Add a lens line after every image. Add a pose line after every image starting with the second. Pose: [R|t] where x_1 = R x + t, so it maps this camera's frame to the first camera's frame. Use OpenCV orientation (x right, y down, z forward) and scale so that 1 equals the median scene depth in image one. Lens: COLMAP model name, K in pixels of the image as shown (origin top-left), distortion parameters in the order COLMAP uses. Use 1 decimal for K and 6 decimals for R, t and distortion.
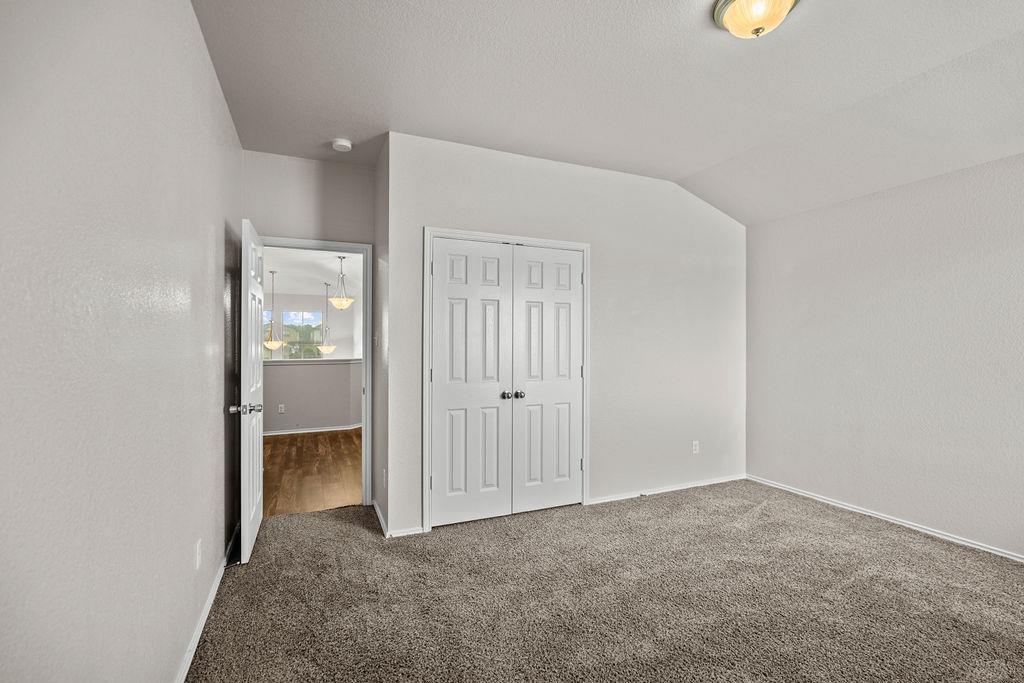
lens RADIAL K [[463.6, 0, 508.1], [0, 463.6, 347.4], [0, 0, 1]] dist [-0.002915, 0.001763]
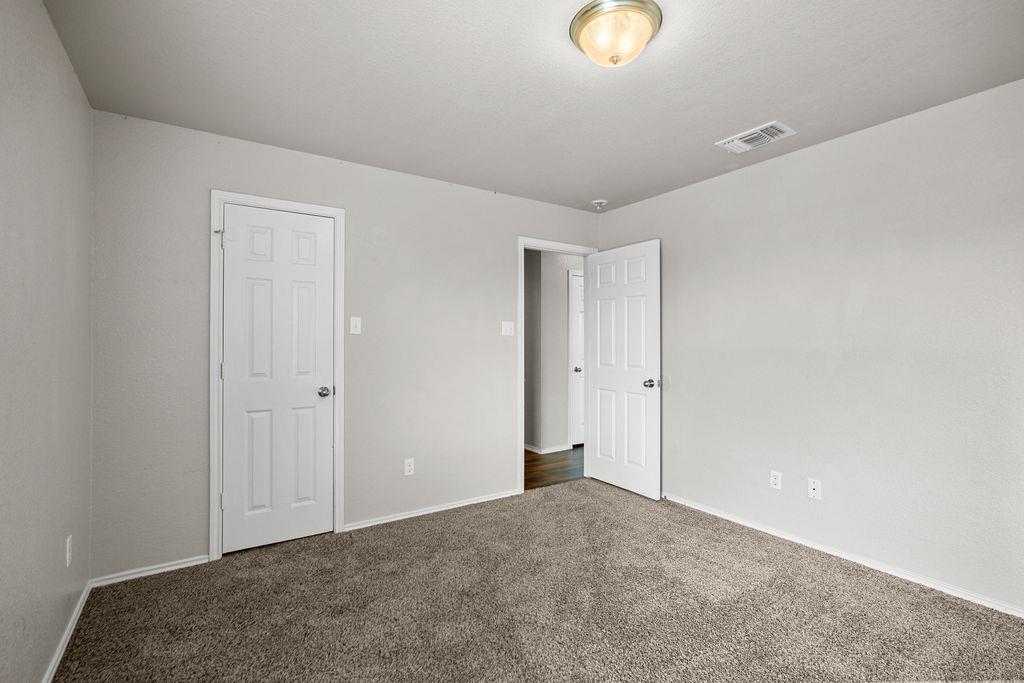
lens RADIAL K [[463.6, 0, 519.2], [0, 463.6, 342.7], [0, 0, 1]] dist [-0.002915, 0.001763]
pose [[0.984875, 0.007891, 0.173086, 0.289189], [-0.009161, 0.999937, 0.006540, -0.000240], [-0.173024, -0.008027, 0.984885, 0.130366]]
